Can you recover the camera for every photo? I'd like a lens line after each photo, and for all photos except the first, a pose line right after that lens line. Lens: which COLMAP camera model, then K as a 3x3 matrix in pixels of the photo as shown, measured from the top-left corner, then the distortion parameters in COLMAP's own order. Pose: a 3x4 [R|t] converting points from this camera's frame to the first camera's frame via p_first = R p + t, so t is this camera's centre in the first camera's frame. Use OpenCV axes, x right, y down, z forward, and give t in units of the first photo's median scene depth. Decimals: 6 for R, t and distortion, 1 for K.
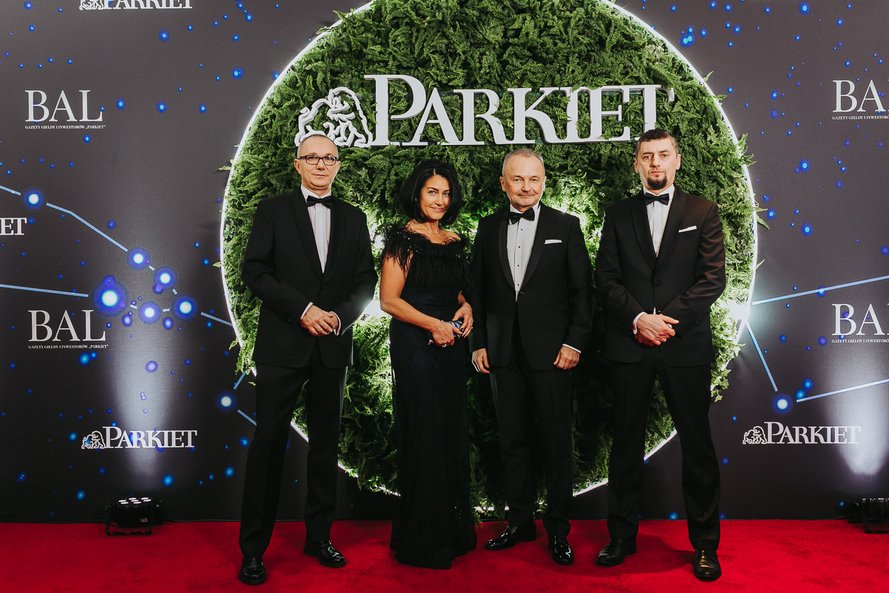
lens RADIAL K [[892.8, 0, 449.5], [0, 892.8, 278.0], [0, 0, 1]] dist [-0.019265, 0.000000]
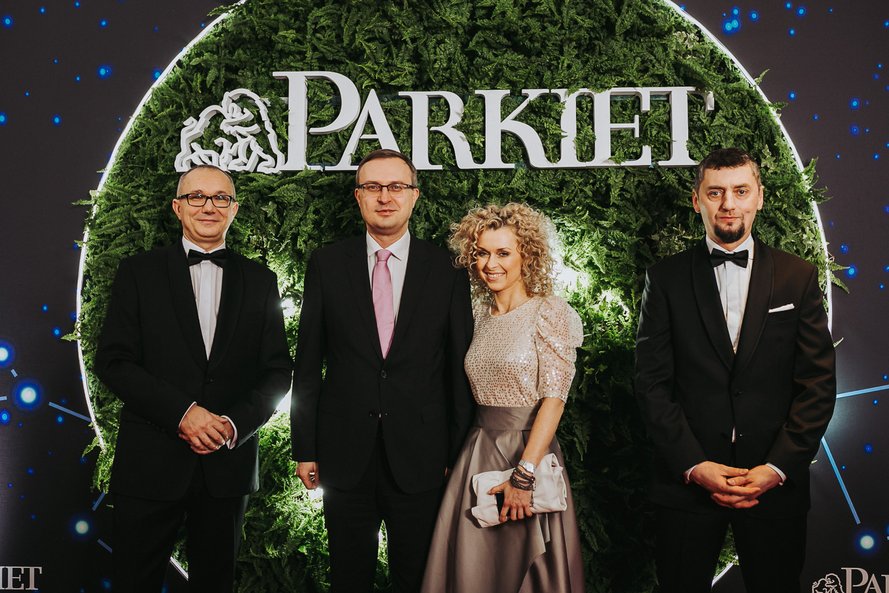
lens RADIAL K [[892.8, 0, 448.9], [0, 892.8, 284.5], [0, 0, 1]] dist [-0.019265, 0.000000]
pose [[0.999925, 0.006977, -0.010019, 0.051857], [-0.007217, 0.999683, -0.024125, -0.043036], [0.009848, 0.024196, 0.999659, 0.301101]]
